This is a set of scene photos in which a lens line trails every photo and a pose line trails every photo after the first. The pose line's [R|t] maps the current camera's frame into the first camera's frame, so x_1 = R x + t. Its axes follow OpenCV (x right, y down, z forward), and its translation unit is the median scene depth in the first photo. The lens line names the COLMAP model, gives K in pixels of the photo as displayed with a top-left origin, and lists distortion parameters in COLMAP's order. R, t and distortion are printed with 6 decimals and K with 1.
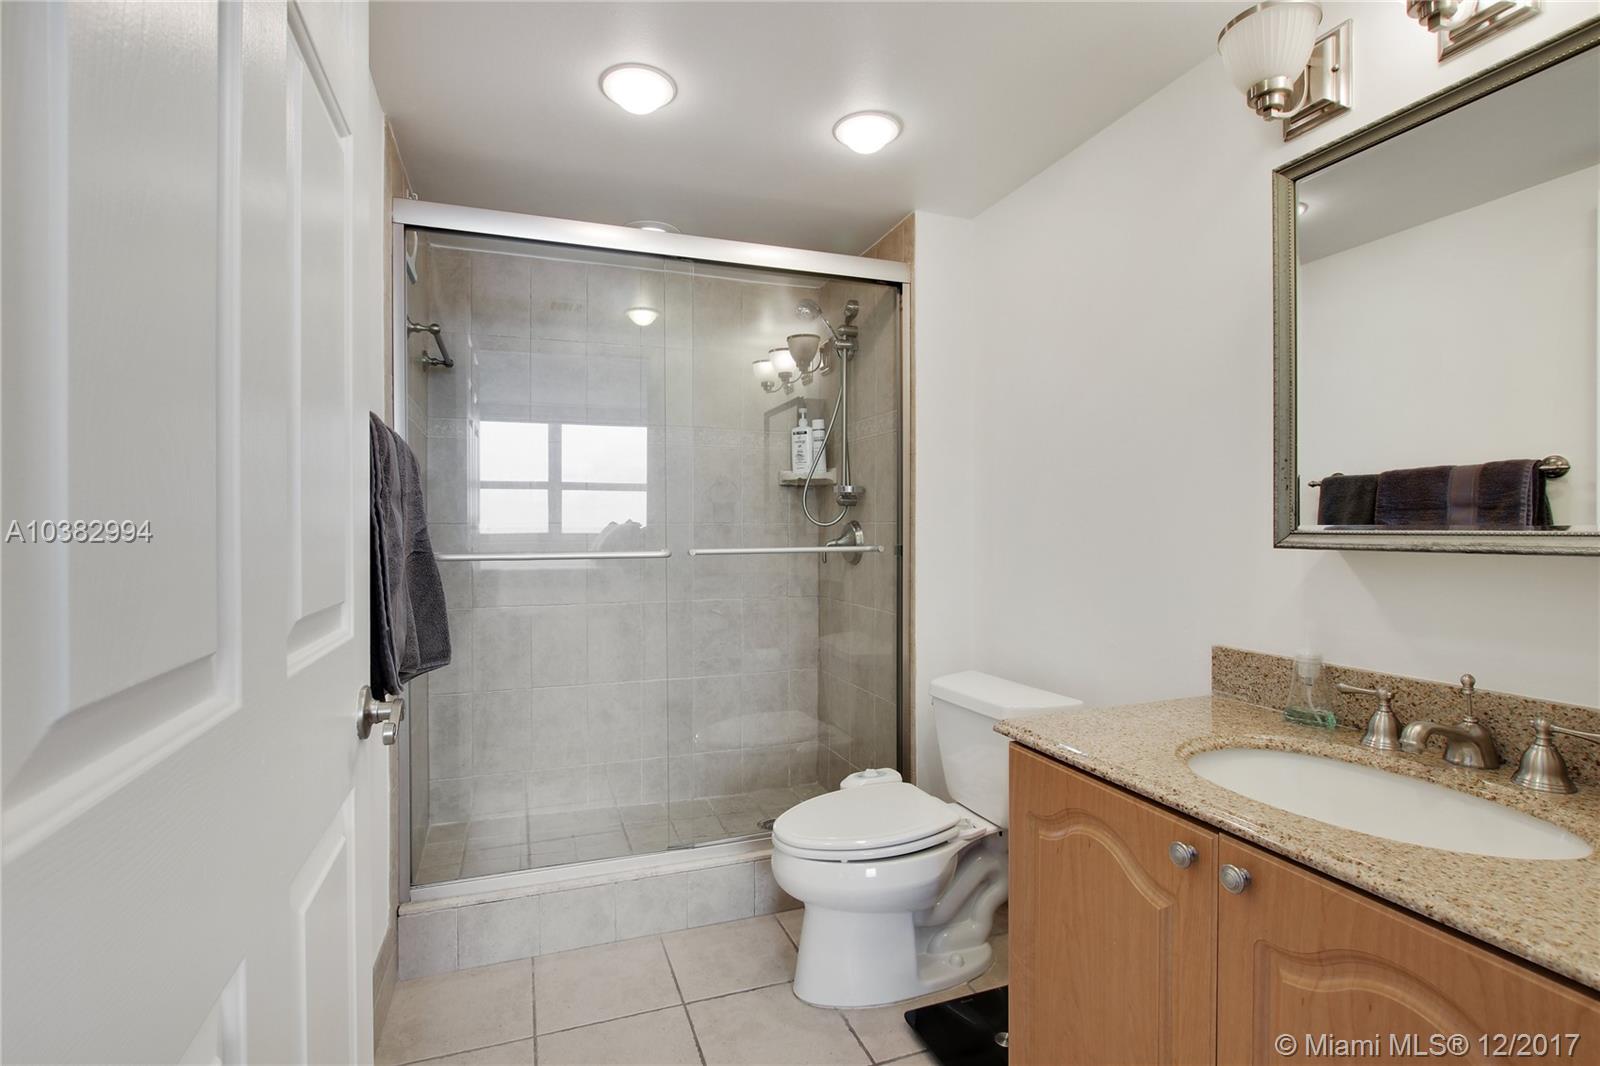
lens RADIAL K [[743.4, 0, 780.5], [0, 743.4, 531.0], [0, 0, 1]] dist [-0.015009, 0.004330]
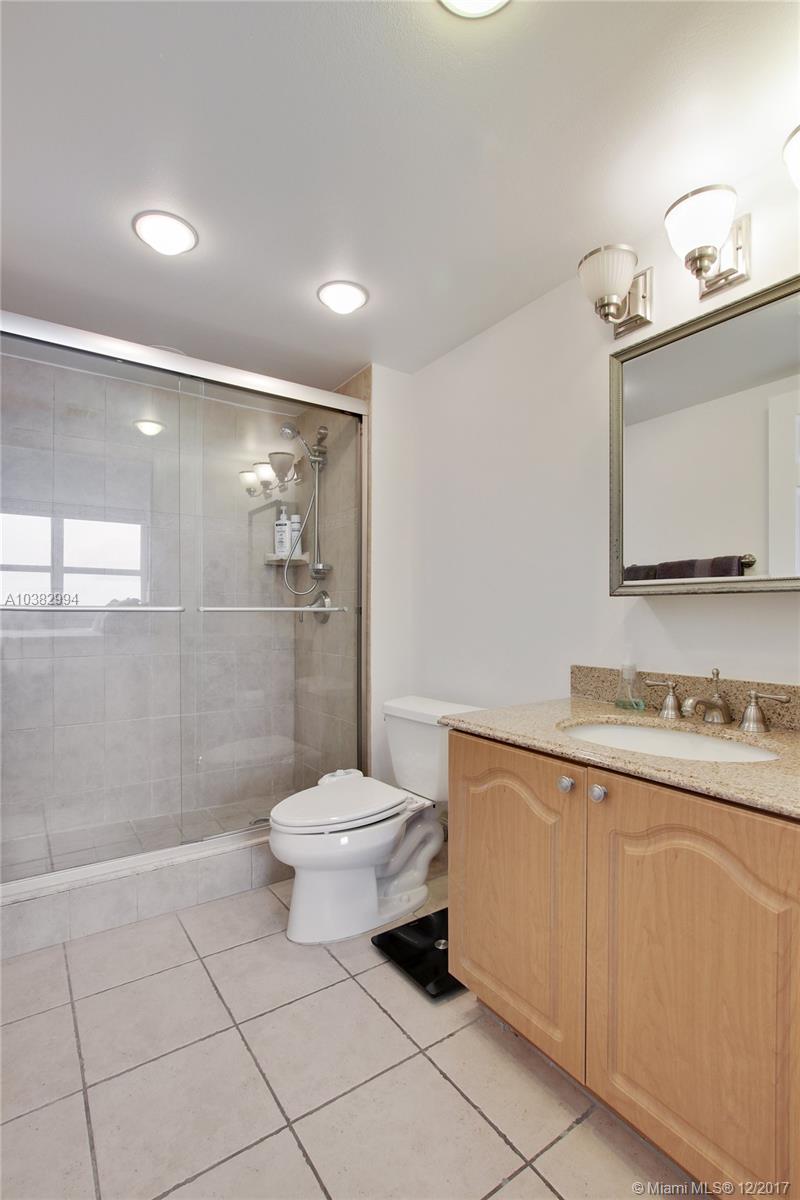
lens RADIAL K [[559.6, 0, 400.2], [0, 559.6, 613.0], [0, 0, 1]] dist [-0.010413, 0.000866]
pose [[0.964891, 0.003642, 0.262625, -0.048477], [-0.002653, 0.999988, -0.004119, 0.044961], [-0.262636, 0.003277, 0.964889, -0.016001]]
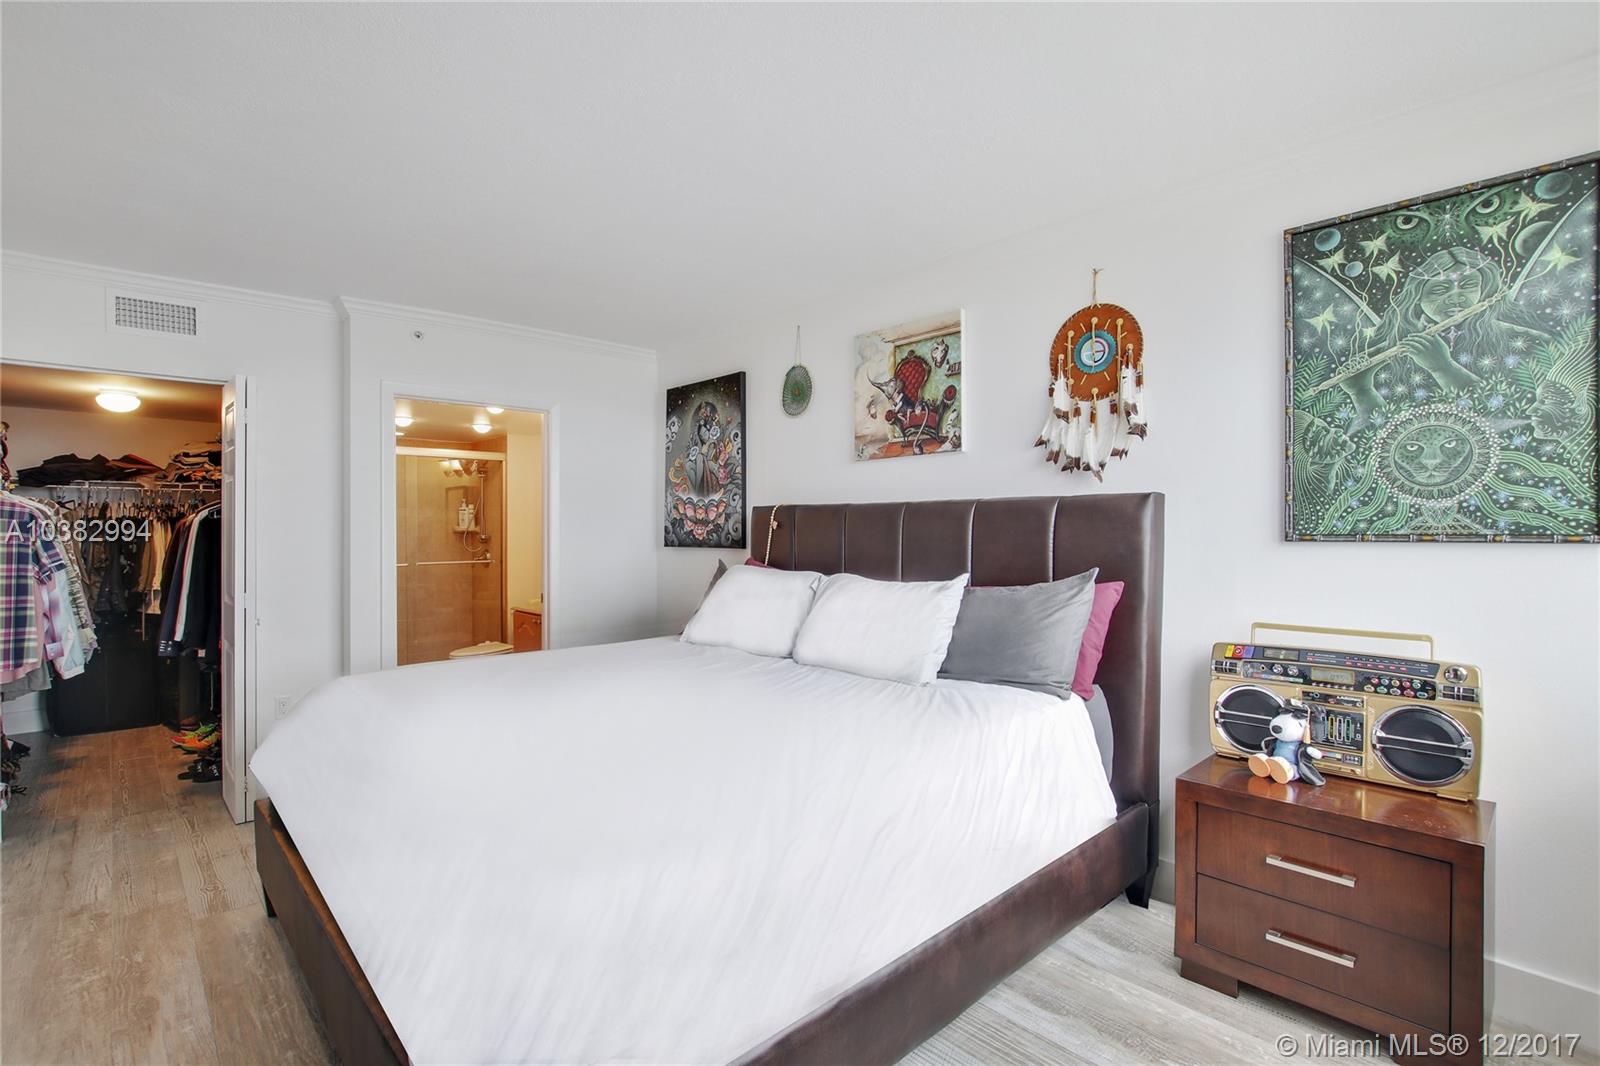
lens RADIAL K [[783.6, 0, 800.0], [0, 783.6, 533.0], [0, 0, 1]] dist [-0.009569, 0.000641]
pose [[0.919599, -0.004711, 0.392831, 0.055973], [0.003642, 0.999987, 0.003468, -0.106421], [-0.392842, -0.001759, 0.919604, -2.554703]]
